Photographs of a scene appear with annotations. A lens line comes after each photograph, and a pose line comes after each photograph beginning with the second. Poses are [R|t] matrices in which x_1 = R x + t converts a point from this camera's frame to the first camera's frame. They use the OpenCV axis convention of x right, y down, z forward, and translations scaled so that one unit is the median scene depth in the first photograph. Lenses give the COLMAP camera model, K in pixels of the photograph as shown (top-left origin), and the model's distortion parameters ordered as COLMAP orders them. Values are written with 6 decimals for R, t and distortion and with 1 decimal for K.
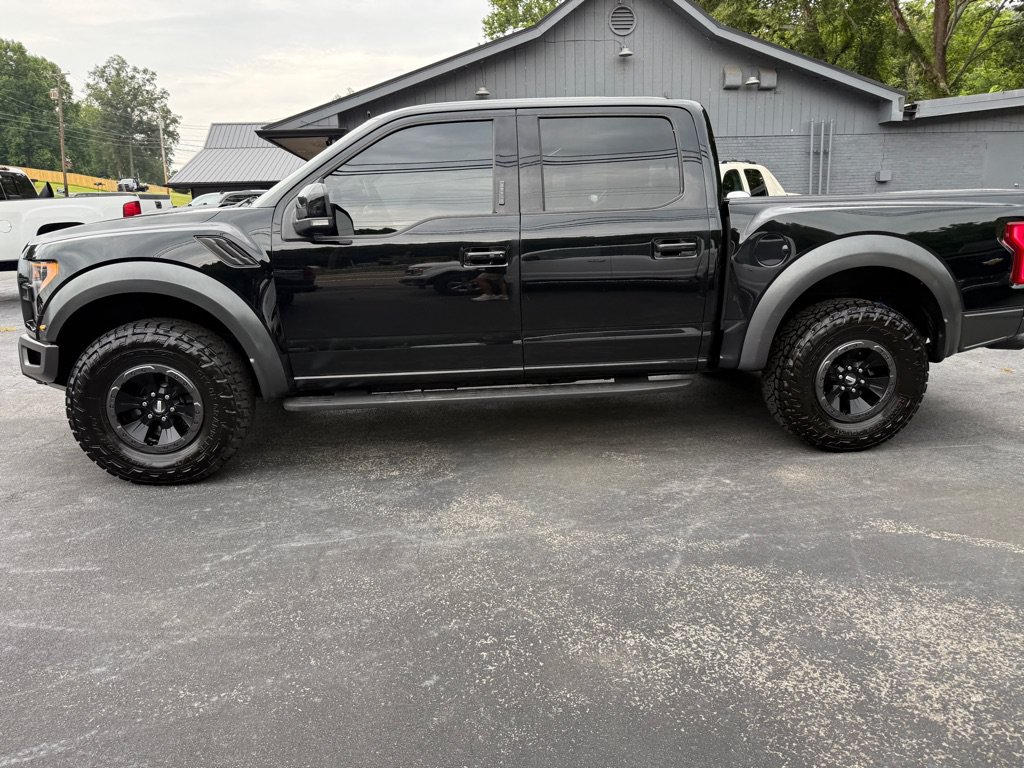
lens RADIAL K [[742.7, 0, 512.0], [0, 742.7, 384.0], [0, 0, 1]] dist [0.004904, -0.007776]
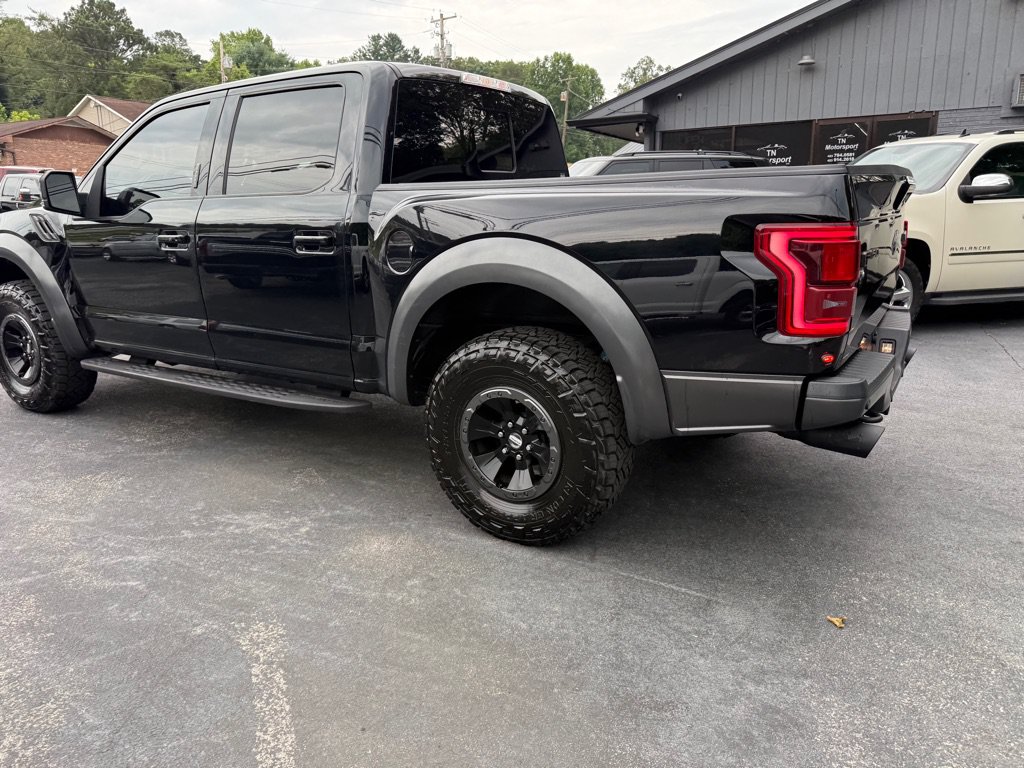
lens RADIAL K [[739.9, 0, 507.7], [0, 739.9, 369.2], [0, 0, 1]] dist [0.037492, -0.047353]
pose [[0.792859, 0.146723, -0.591478, 0.889409], [-0.148745, 0.987821, 0.045652, -0.108722], [0.590973, 0.051784, 0.805028, 0.447686]]
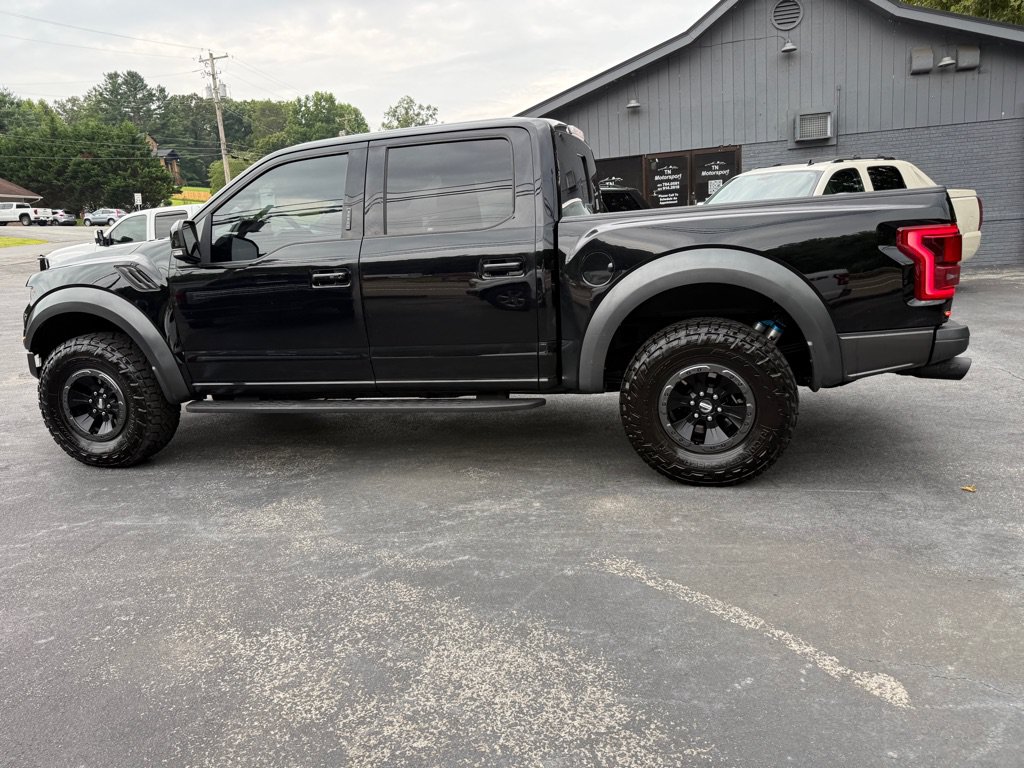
lens RADIAL K [[739.9, 0, 507.7], [0, 739.9, 369.2], [0, 0, 1]] dist [0.037492, -0.047353]
pose [[0.938411, 0.026992, -0.344464, 0.562390], [-0.038517, 0.998902, -0.026657, -0.018859], [0.343366, 0.038283, 0.938421, 0.066910]]
